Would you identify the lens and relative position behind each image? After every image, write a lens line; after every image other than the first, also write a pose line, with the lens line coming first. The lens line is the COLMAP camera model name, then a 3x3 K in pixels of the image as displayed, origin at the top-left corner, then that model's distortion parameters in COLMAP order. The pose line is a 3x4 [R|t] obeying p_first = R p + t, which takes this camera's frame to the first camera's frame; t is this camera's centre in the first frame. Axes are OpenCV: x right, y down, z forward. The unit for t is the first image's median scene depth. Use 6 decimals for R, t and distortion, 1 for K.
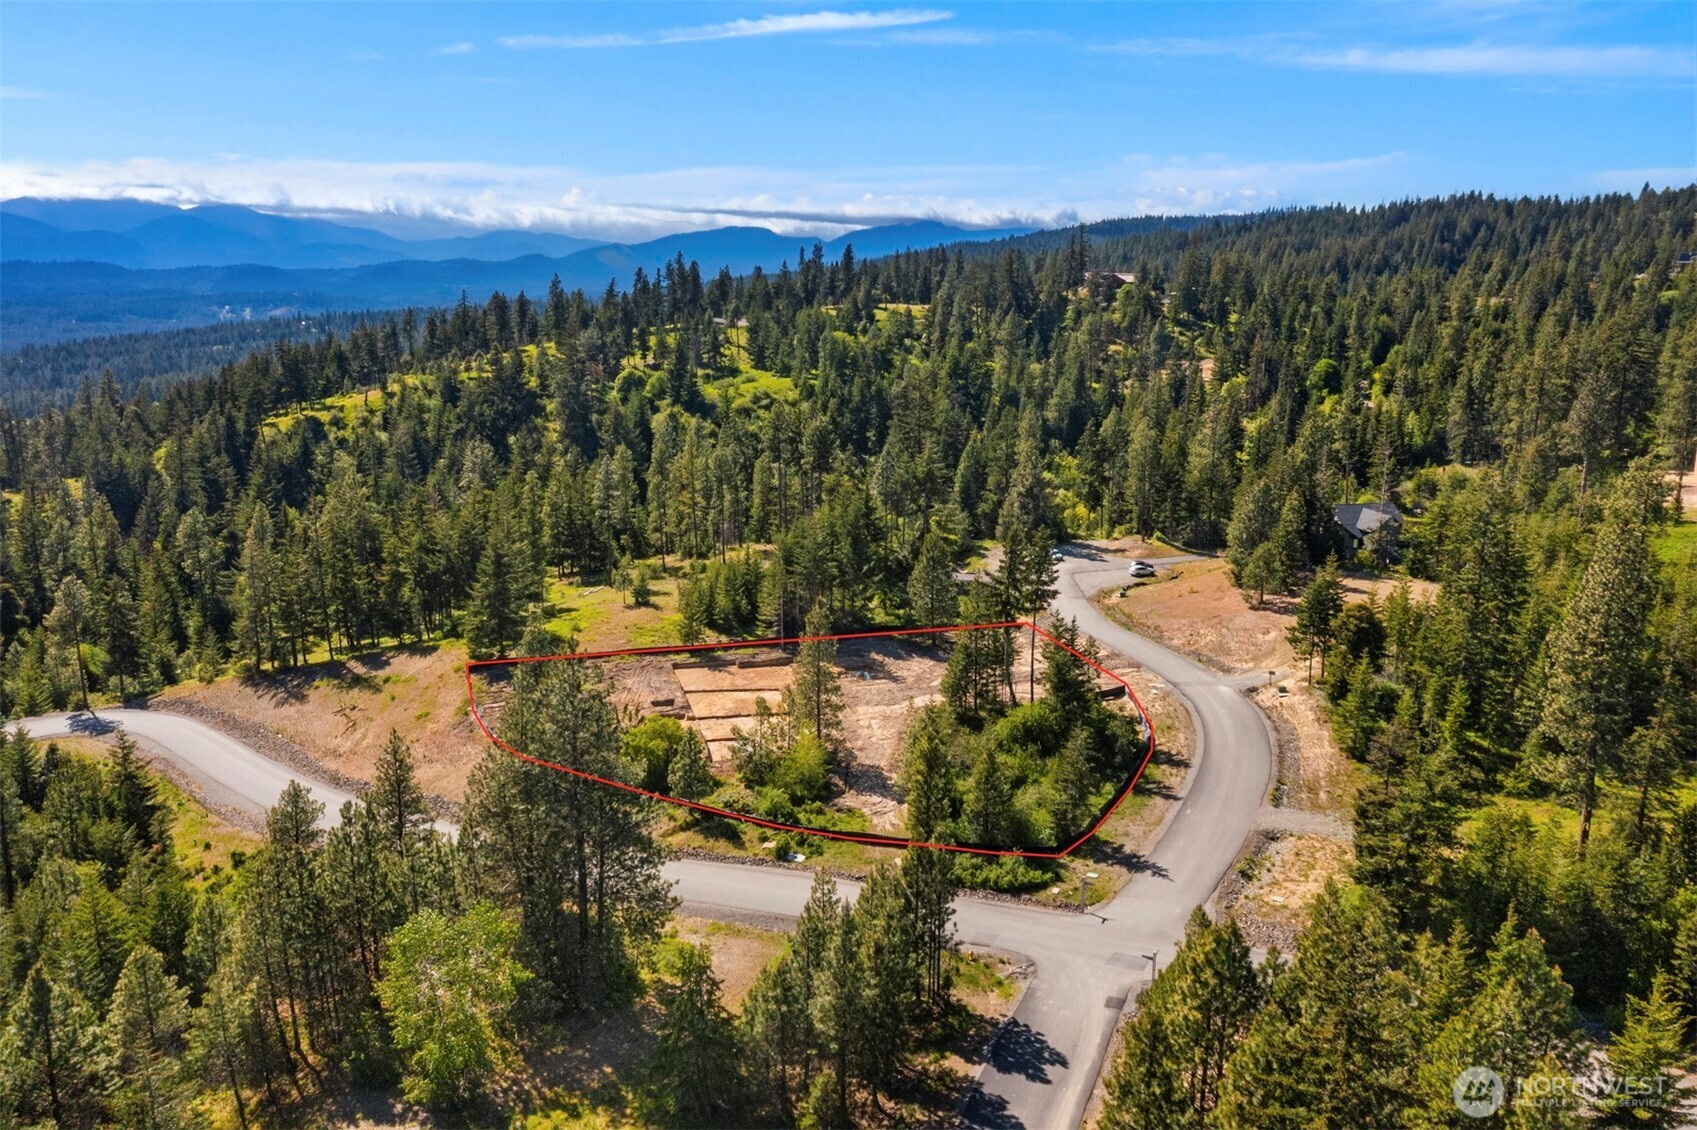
lens RADIAL K [[1317.1, 0, 860.8], [0, 1317.1, 560.2], [0, 0, 1]] dist [-0.010888, 0.011967]
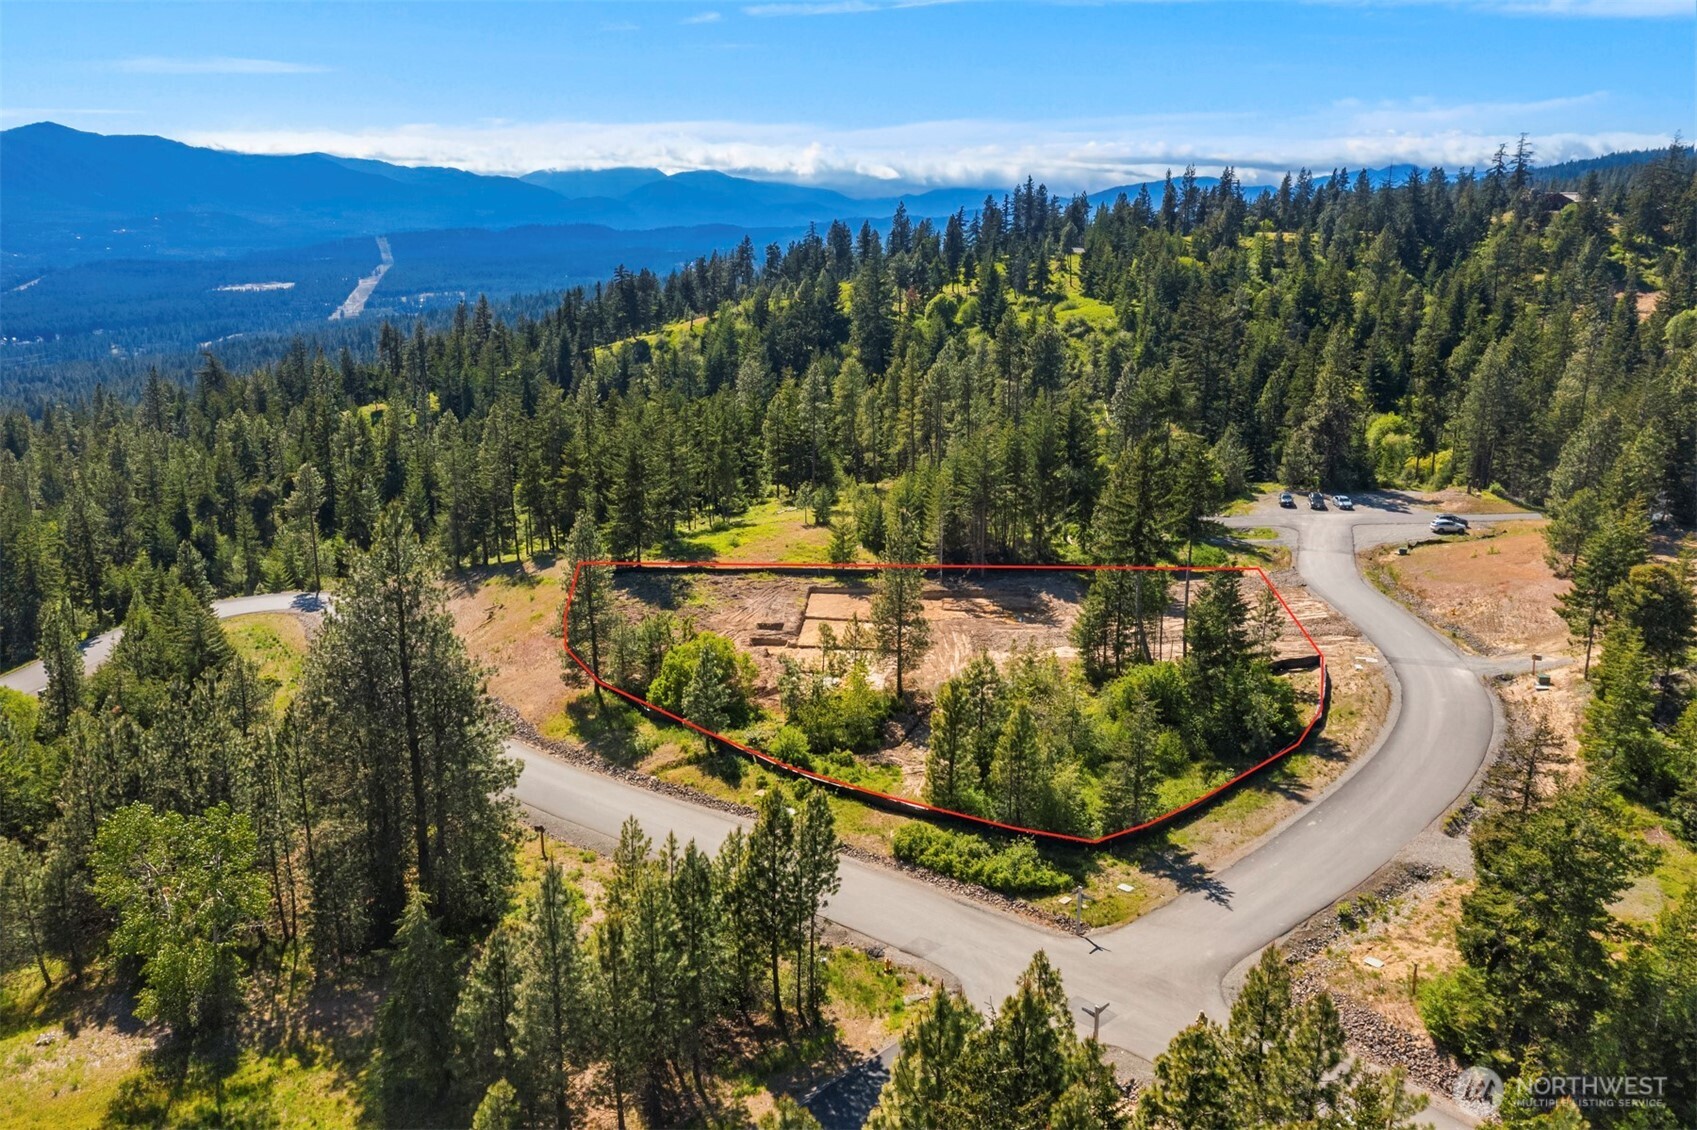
lens RADIAL K [[1317.1, 0, 818.1], [0, 1317.1, 551.1], [0, 0, 1]] dist [-0.010888, 0.011967]
pose [[0.936584, 0.068407, -0.343703, 0.136158], [-0.059567, 0.997567, 0.036226, 0.017513], [0.345345, -0.013456, 0.938379, 0.129969]]
